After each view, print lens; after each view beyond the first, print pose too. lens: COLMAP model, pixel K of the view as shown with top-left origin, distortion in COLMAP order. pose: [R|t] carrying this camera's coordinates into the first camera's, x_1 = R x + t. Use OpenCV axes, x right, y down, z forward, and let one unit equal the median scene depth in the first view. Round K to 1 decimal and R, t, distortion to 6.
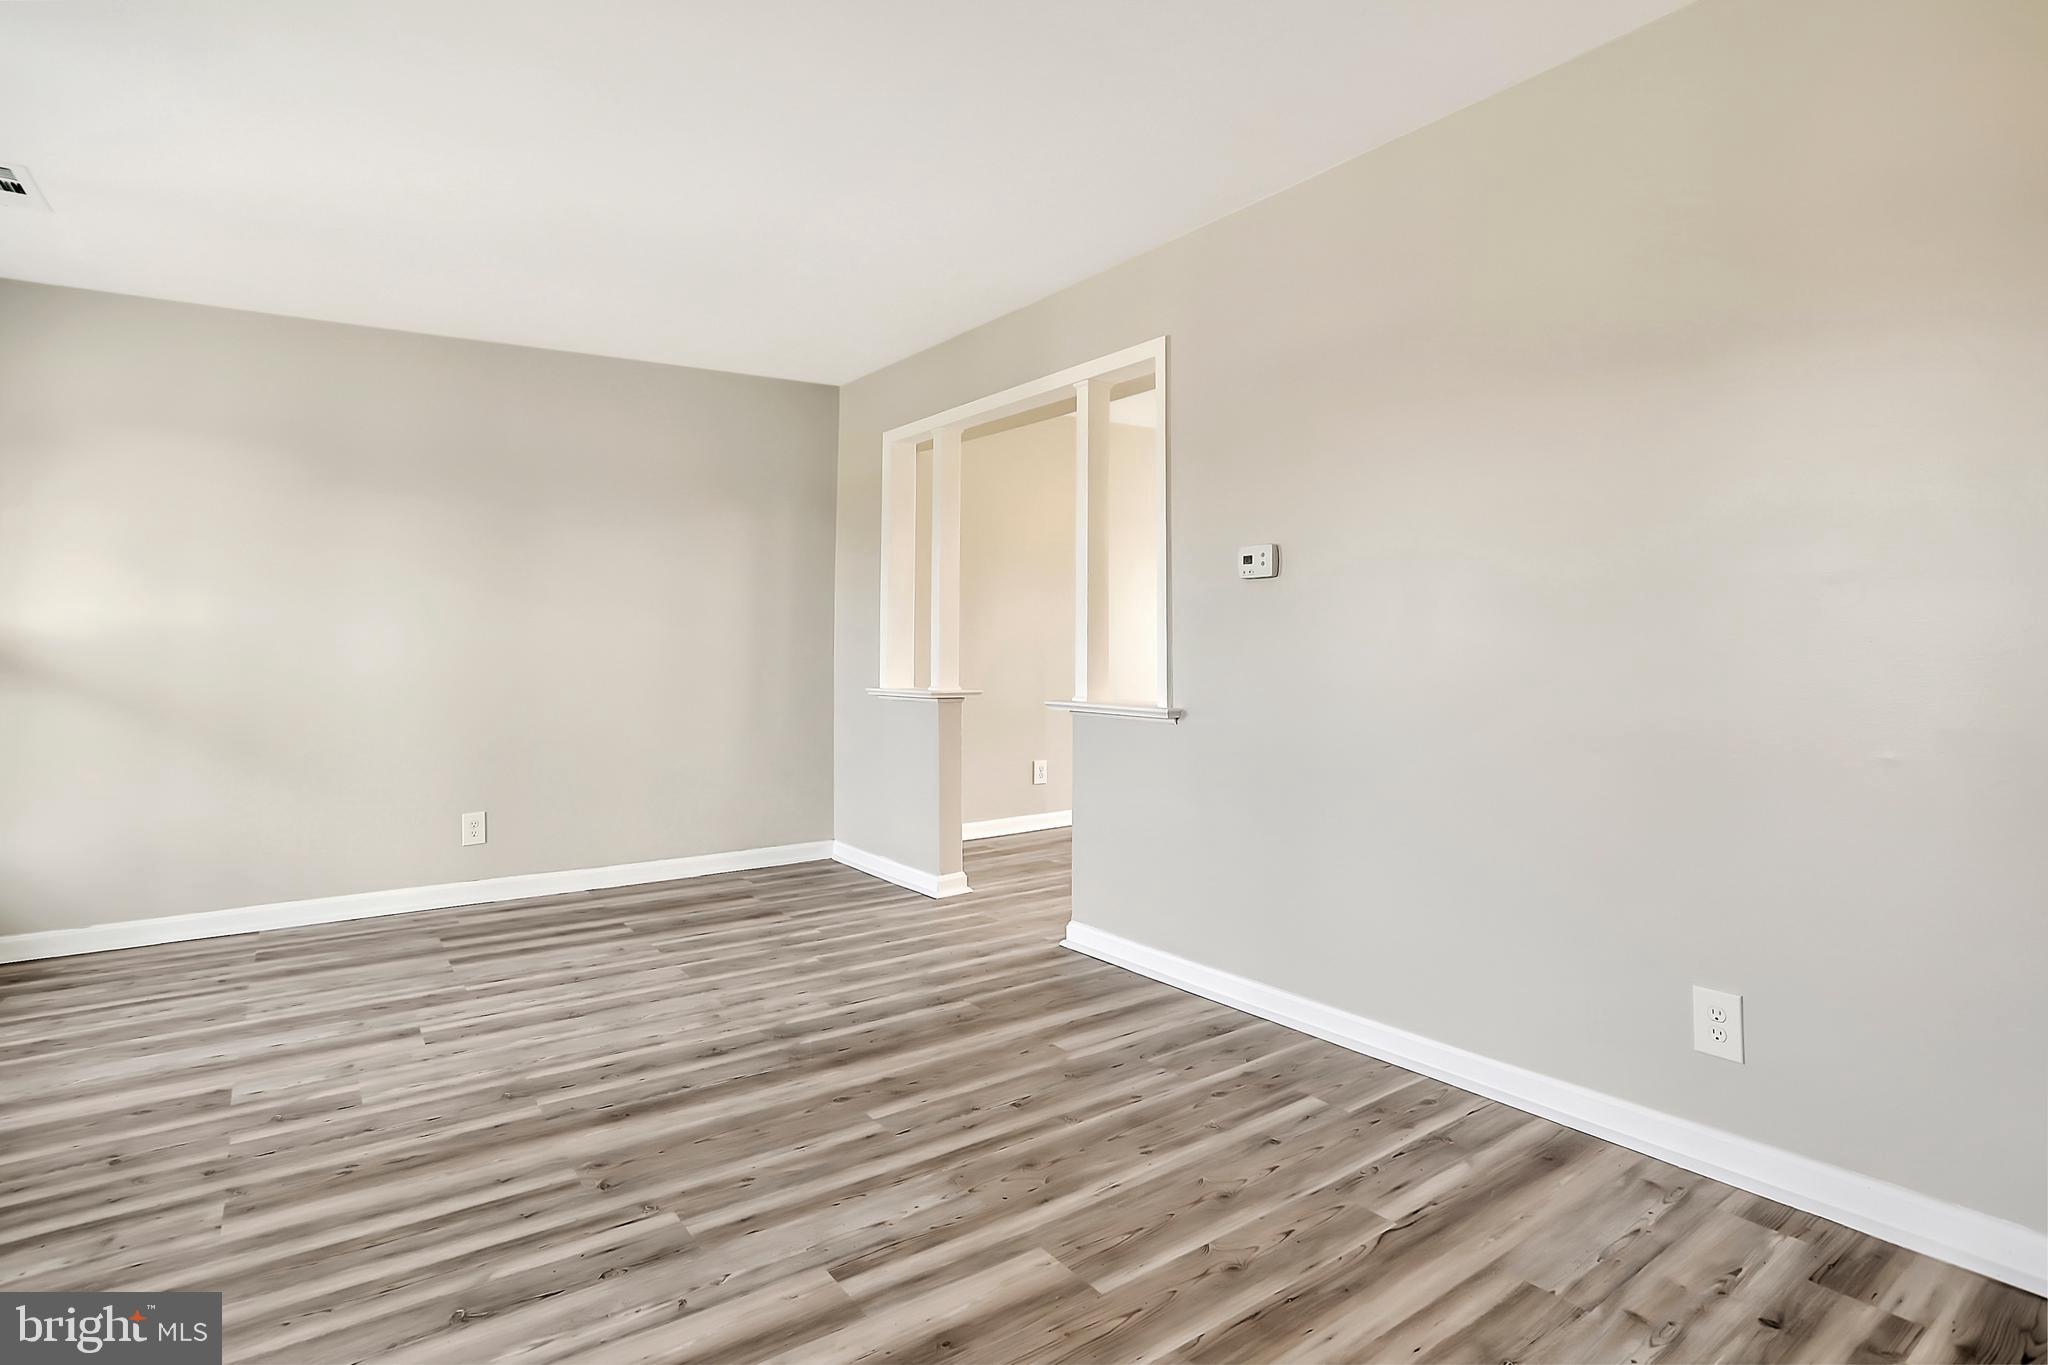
lens RADIAL K [[1067.0, 0, 977.7], [0, 1067.0, 641.3], [0, 0, 1]] dist [-0.042261, 0.028922]
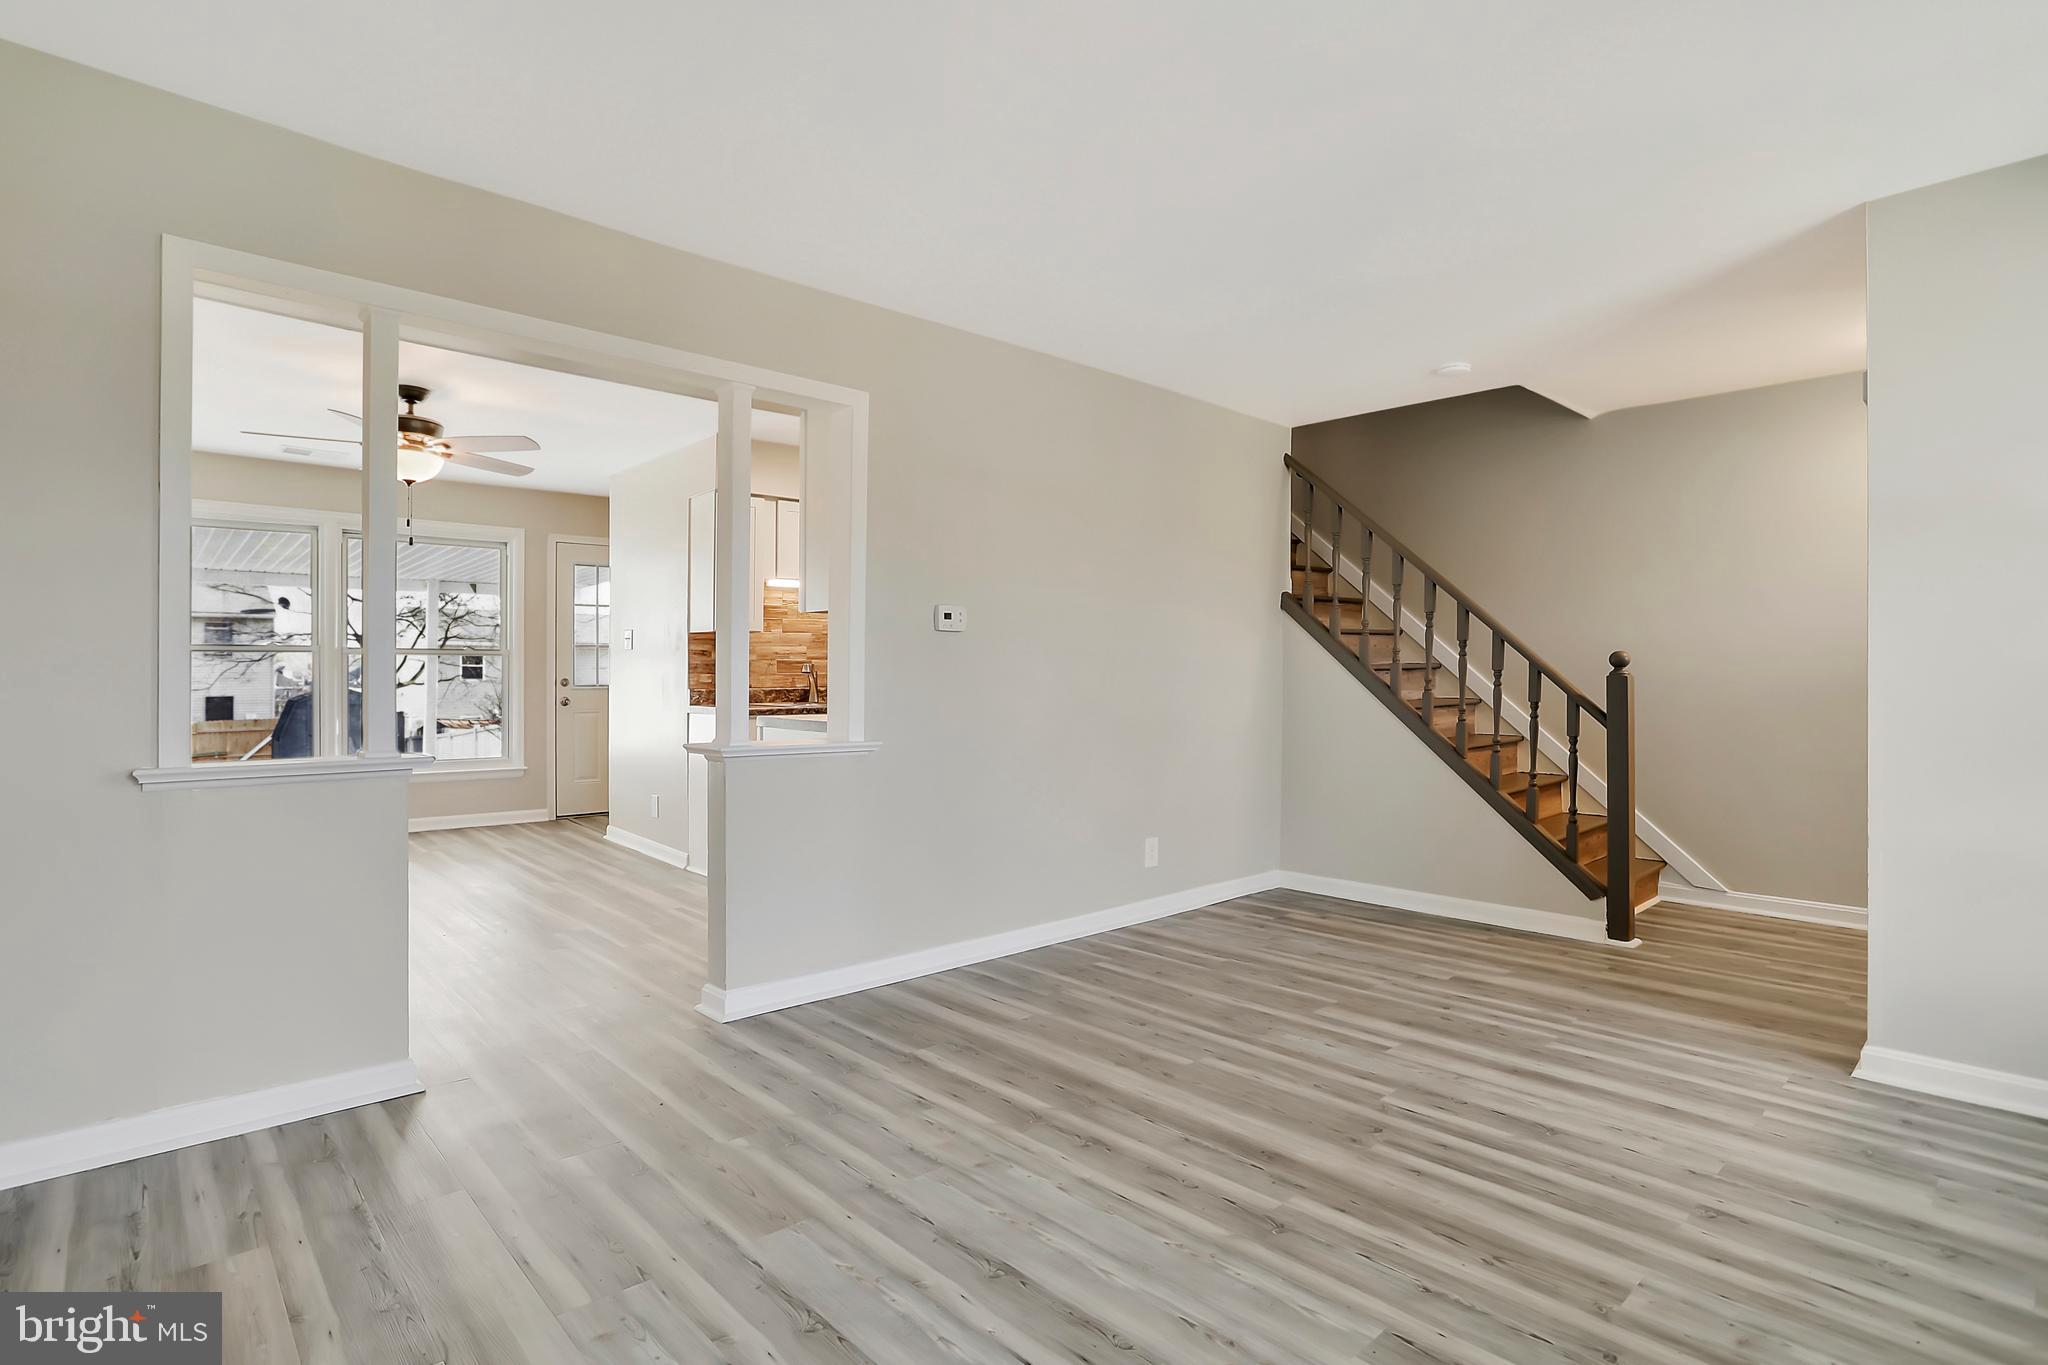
lens RADIAL K [[1009.2, 0, 1014.4], [0, 1009.2, 678.9], [0, 0, 1]] dist [-0.071034, 0.031162]
pose [[-0.163103, 0.023606, 0.986327, -1.333368], [-0.003206, 0.999696, -0.024456, 0.025536], [-0.986604, -0.007151, -0.162978, 1.504970]]
